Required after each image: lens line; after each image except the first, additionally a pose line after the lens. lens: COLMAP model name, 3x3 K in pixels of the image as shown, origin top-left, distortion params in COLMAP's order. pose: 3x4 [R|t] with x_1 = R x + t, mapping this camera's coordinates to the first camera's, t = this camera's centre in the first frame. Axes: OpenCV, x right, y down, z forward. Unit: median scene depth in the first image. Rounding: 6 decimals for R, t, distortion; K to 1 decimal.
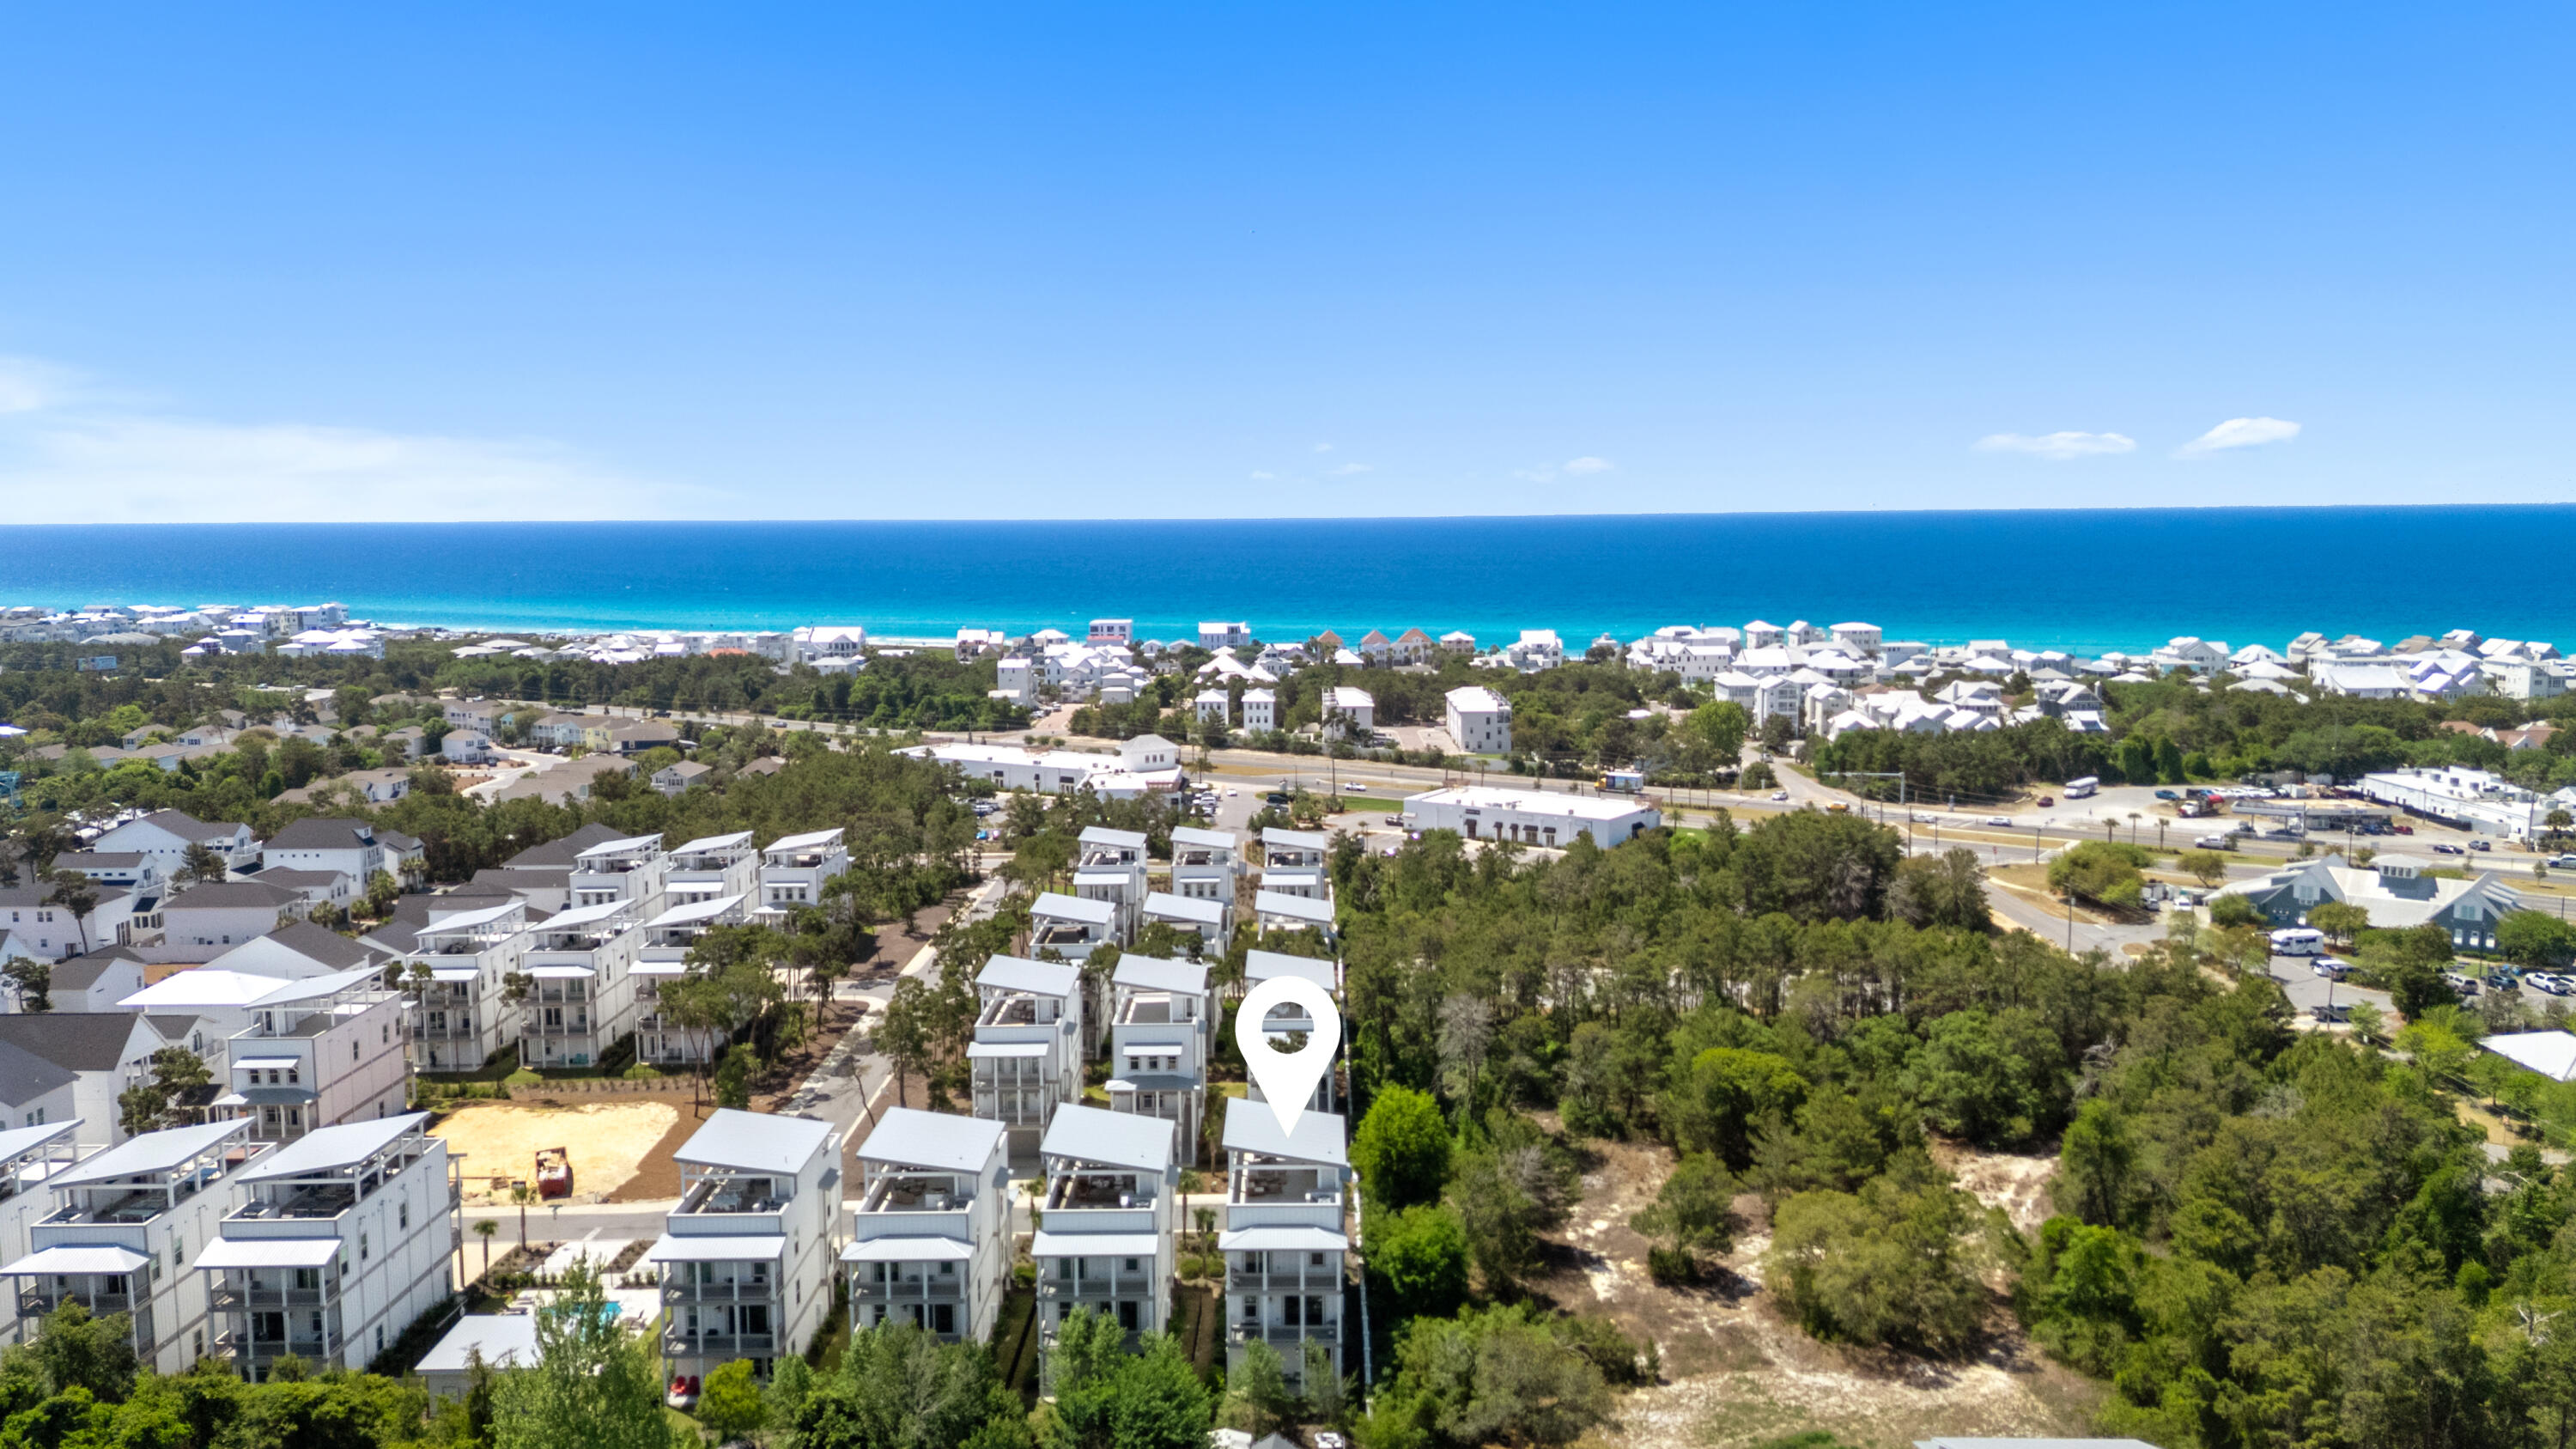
lens RADIAL K [[1894.5, 0, 1298.3], [0, 1894.5, 726.0], [0, 0, 1]] dist [0.109171, -0.128848]
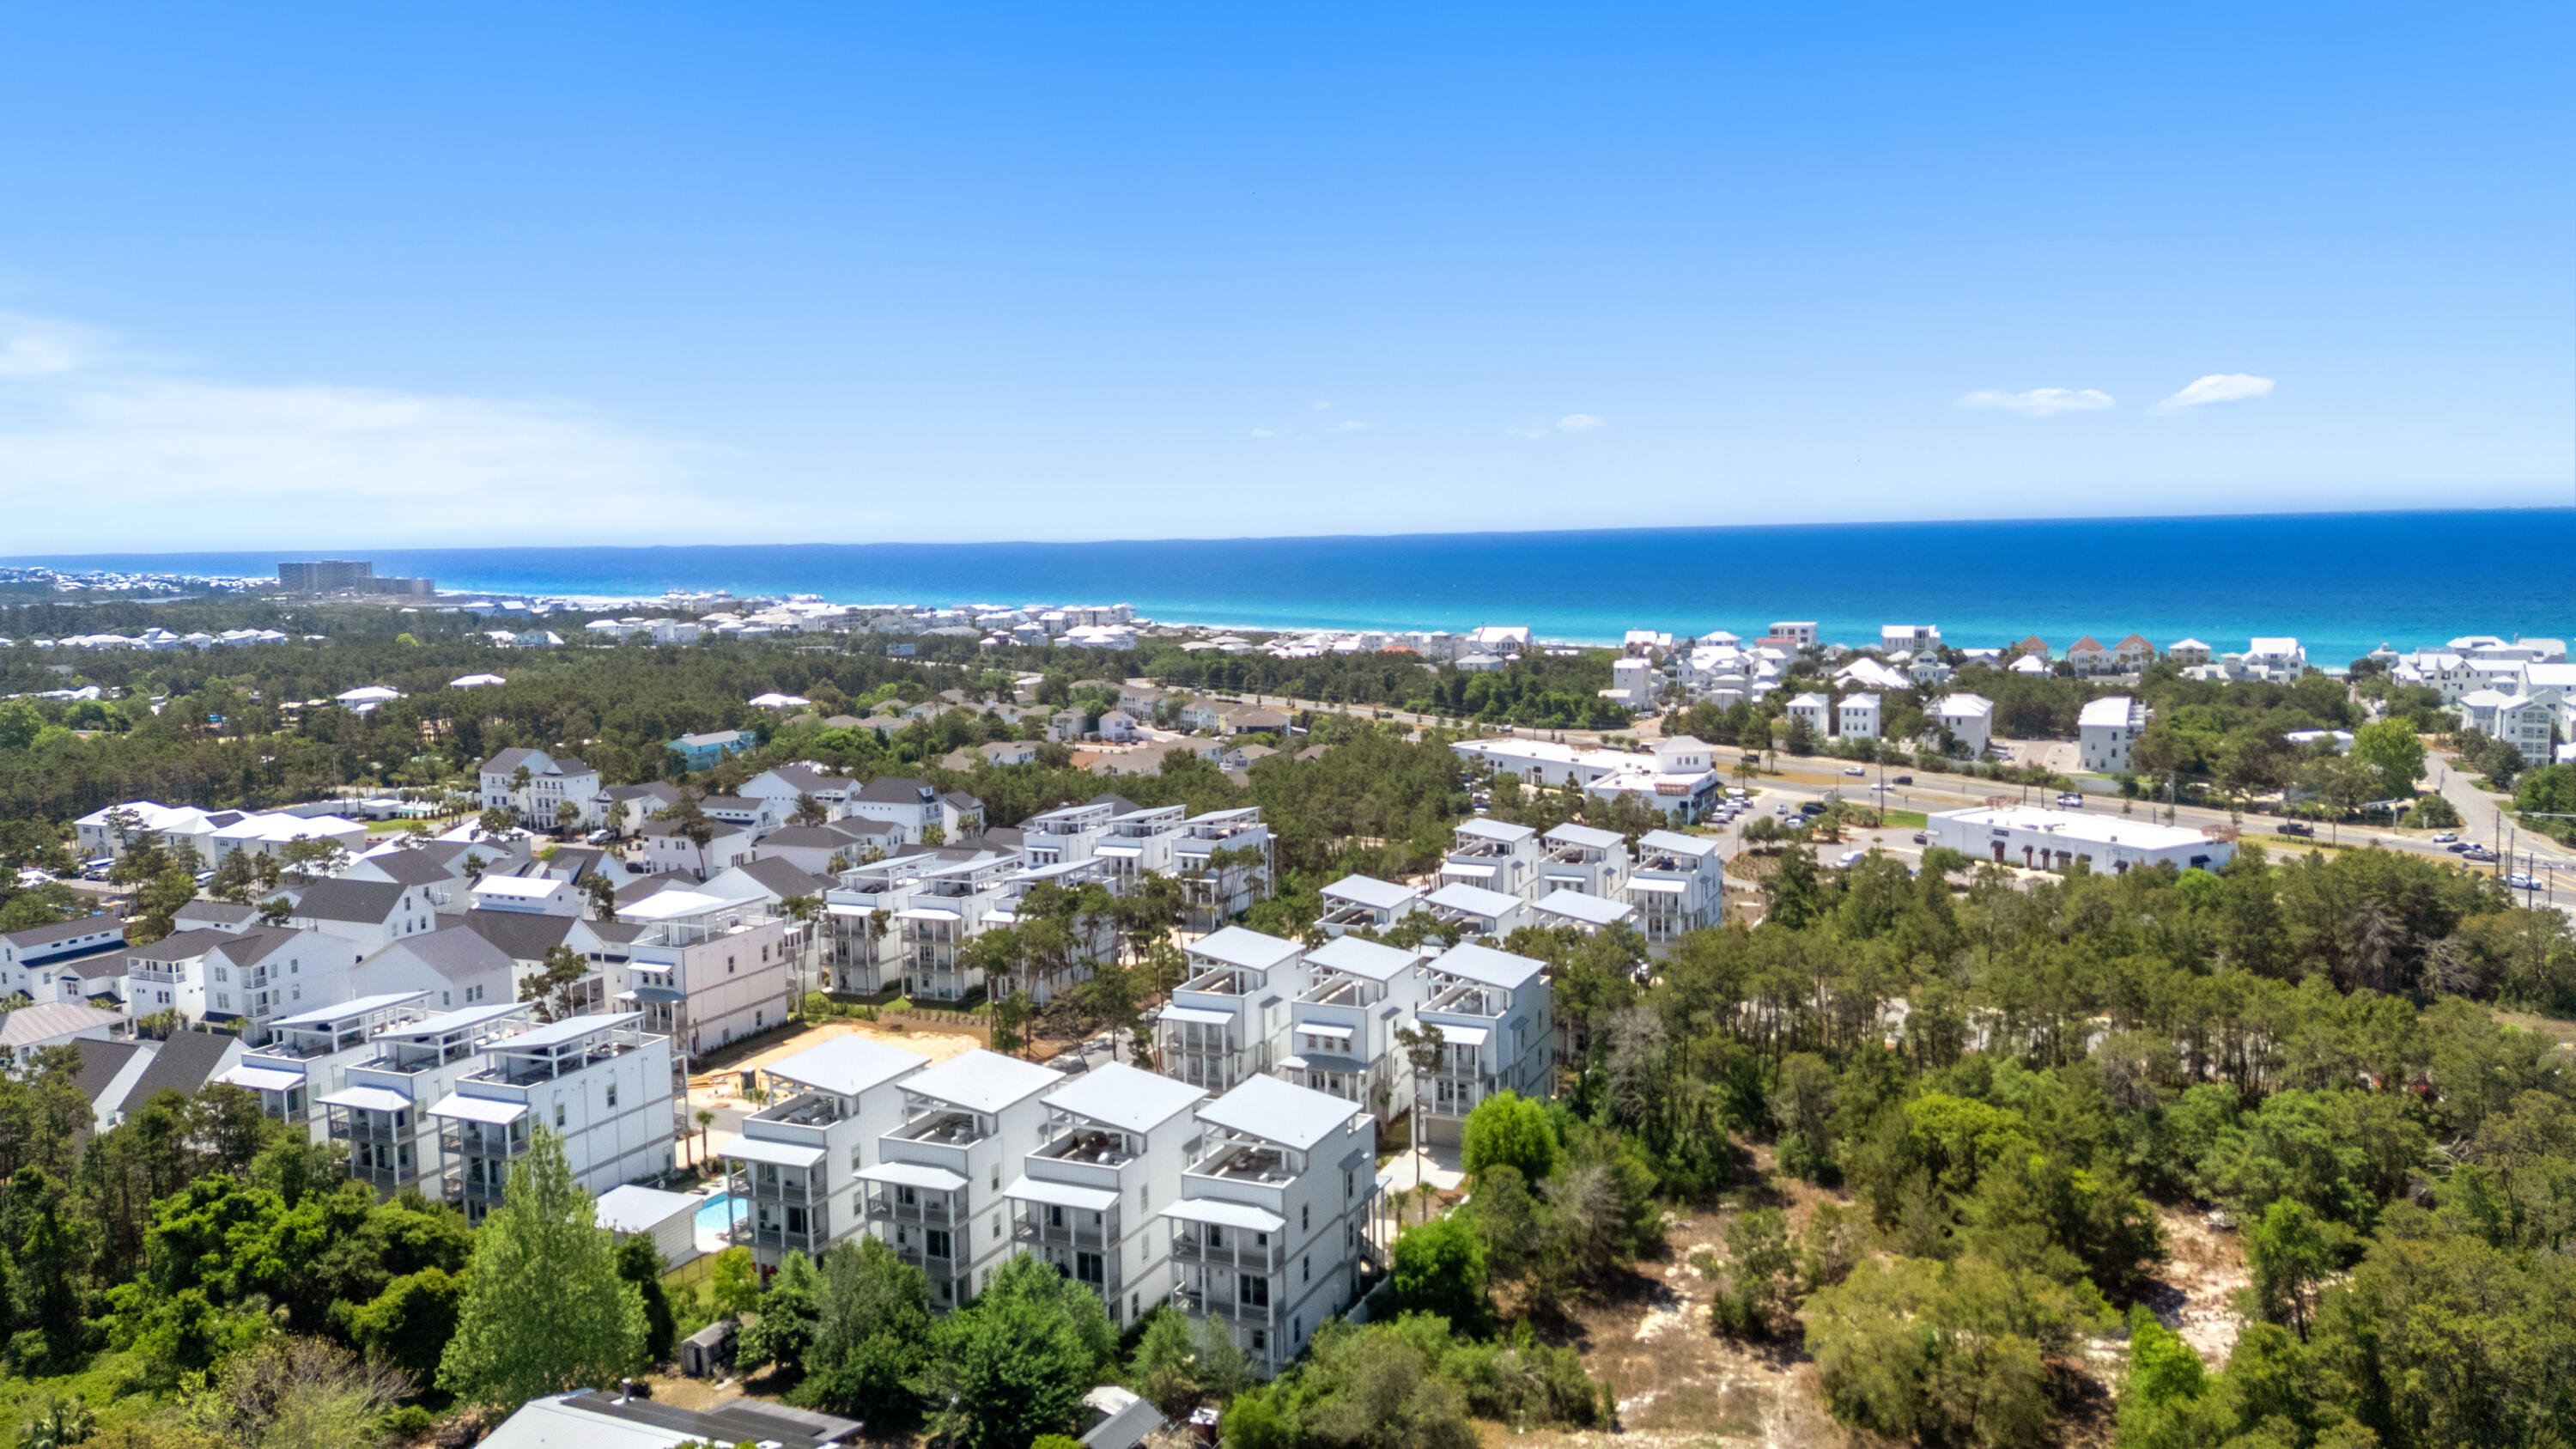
lens RADIAL K [[1894.5, 0, 1298.3], [0, 1894.5, 726.0], [0, 0, 1]] dist [0.109171, -0.128848]
pose [[0.912282, 0.033436, -0.408196, 0.187138], [-0.034856, 0.999384, 0.003961, 0.003497], [0.408077, 0.010615, 0.912886, 0.043862]]
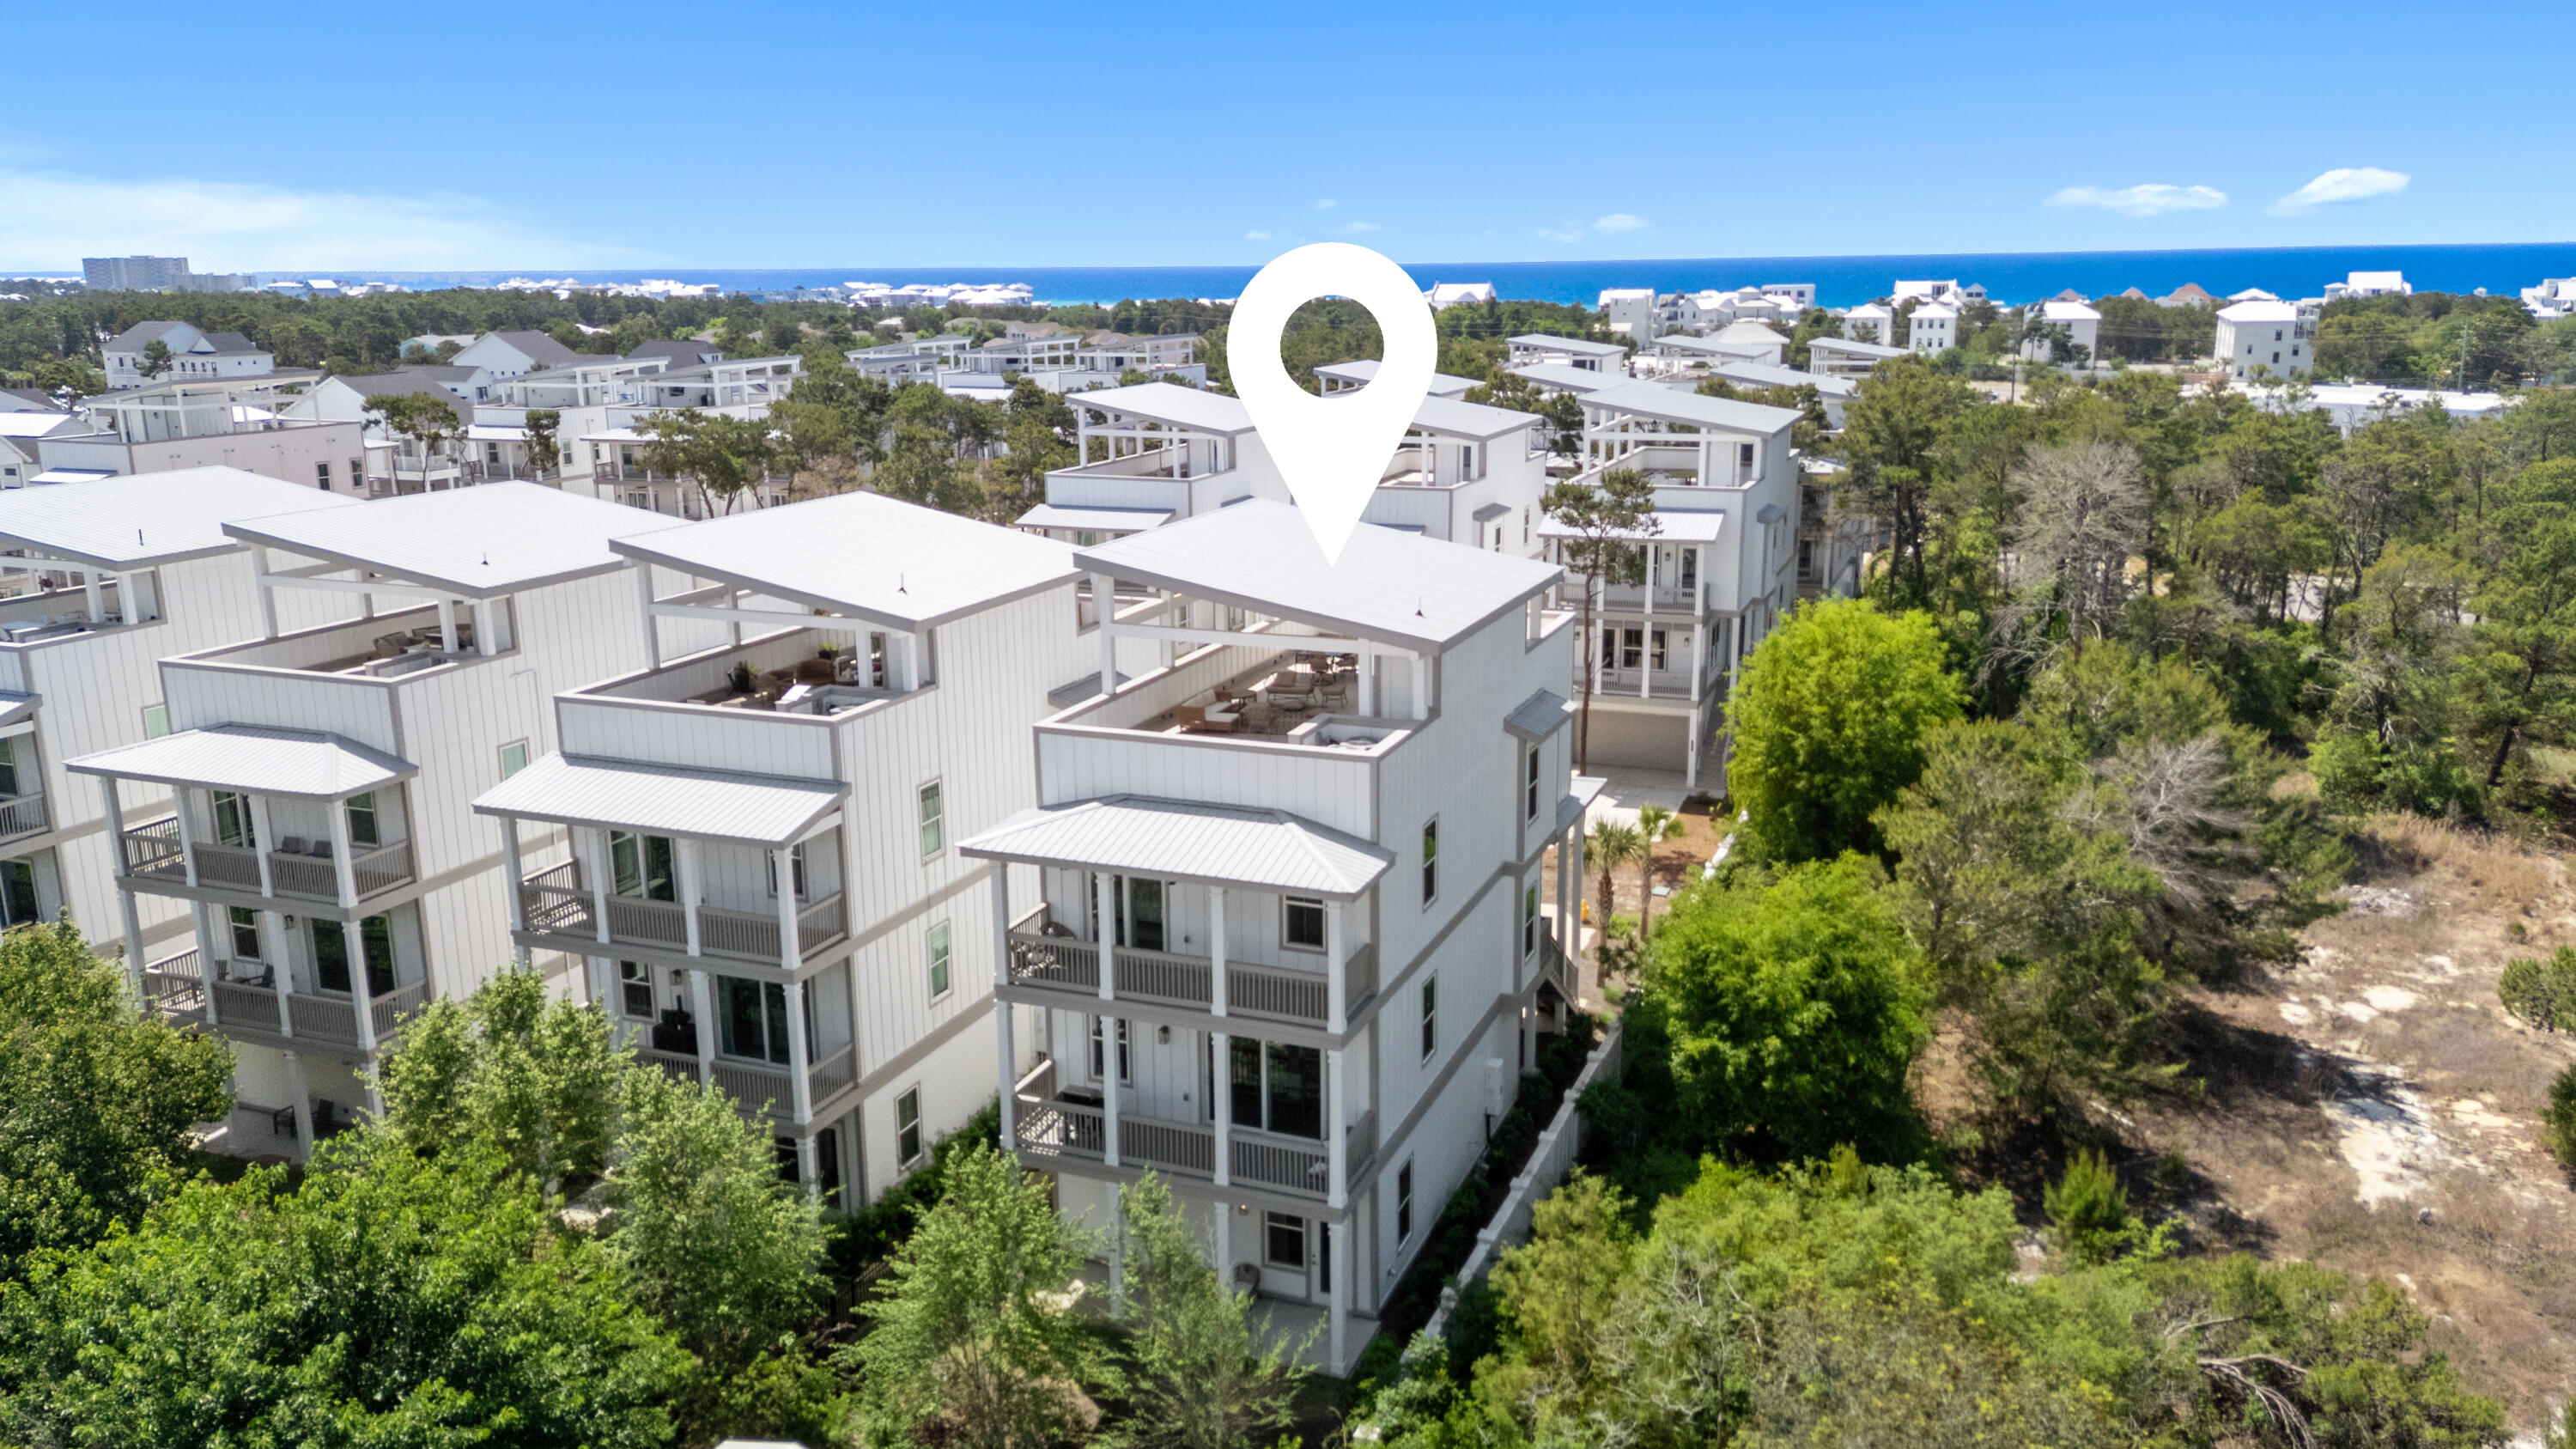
lens RADIAL K [[1894.5, 0, 1298.3], [0, 1894.5, 726.0], [0, 0, 1]] dist [0.109171, -0.128848]
pose [[0.930243, 0.083781, -0.357251, 0.050139], [-0.038421, 0.990473, 0.132237, 0.092235], [0.364927, -0.109287, 0.924600, 0.321716]]
